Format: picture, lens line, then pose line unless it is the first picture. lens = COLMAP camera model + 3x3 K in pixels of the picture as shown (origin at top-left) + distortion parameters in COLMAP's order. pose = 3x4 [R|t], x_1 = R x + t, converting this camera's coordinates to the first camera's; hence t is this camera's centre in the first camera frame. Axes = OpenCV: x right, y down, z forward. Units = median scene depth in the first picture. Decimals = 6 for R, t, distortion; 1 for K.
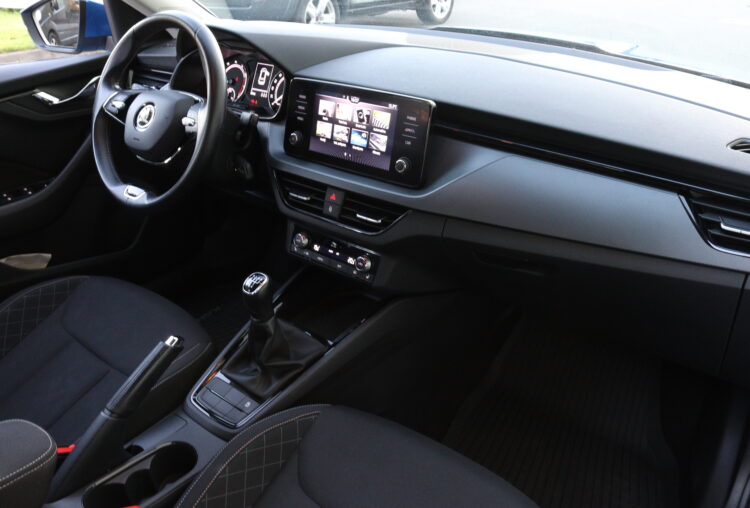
lens RADIAL K [[628.1, 0, 378.5], [0, 628.1, 247.0], [0, 0, 1]] dist [-0.173812, 0.150665]
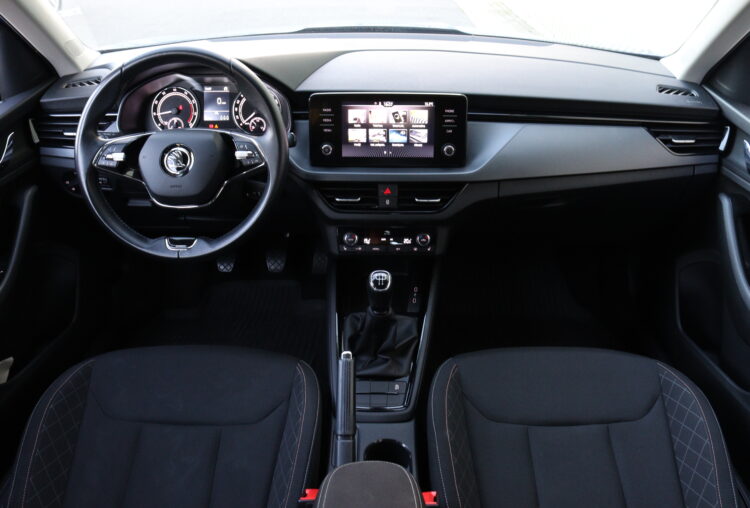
lens RADIAL K [[628.1, 0, 378.5], [0, 628.1, 247.0], [0, 0, 1]] dist [-0.173812, 0.150665]
pose [[0.795414, -0.293247, 0.530399, -0.729338], [0.272515, 0.954742, 0.119179, -0.124741], [-0.541343, 0.049745, 0.839329, 0.055424]]
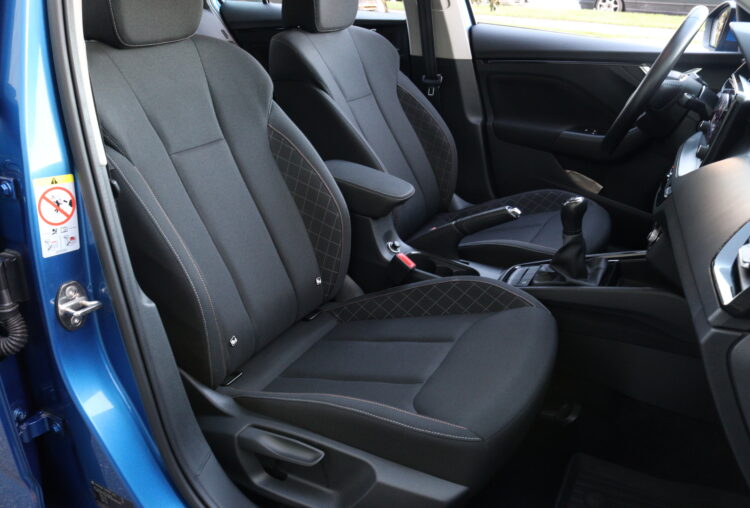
lens RADIAL K [[628.1, 0, 378.5], [0, 628.1, 247.0], [0, 0, 1]] dist [-0.173812, 0.150665]
pose [[0.172706, 0.388318, -0.905197, 0.854521], [-0.458413, 0.845099, 0.275074, -0.027486], [0.871797, 0.367447, 0.323963, 0.266718]]
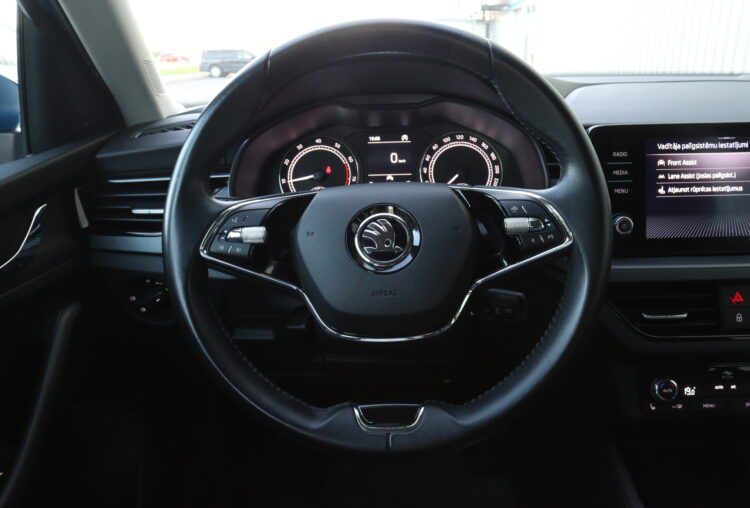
lens RADIAL K [[628.1, 0, 378.5], [0, 628.1, 247.0], [0, 0, 1]] dist [-0.173812, 0.150665]
pose [[0.814326, -0.201992, 0.544125, -0.682923], [0.299806, 0.949122, -0.096348, -0.178420], [-0.496980, 0.241590, 0.833454, 0.675972]]
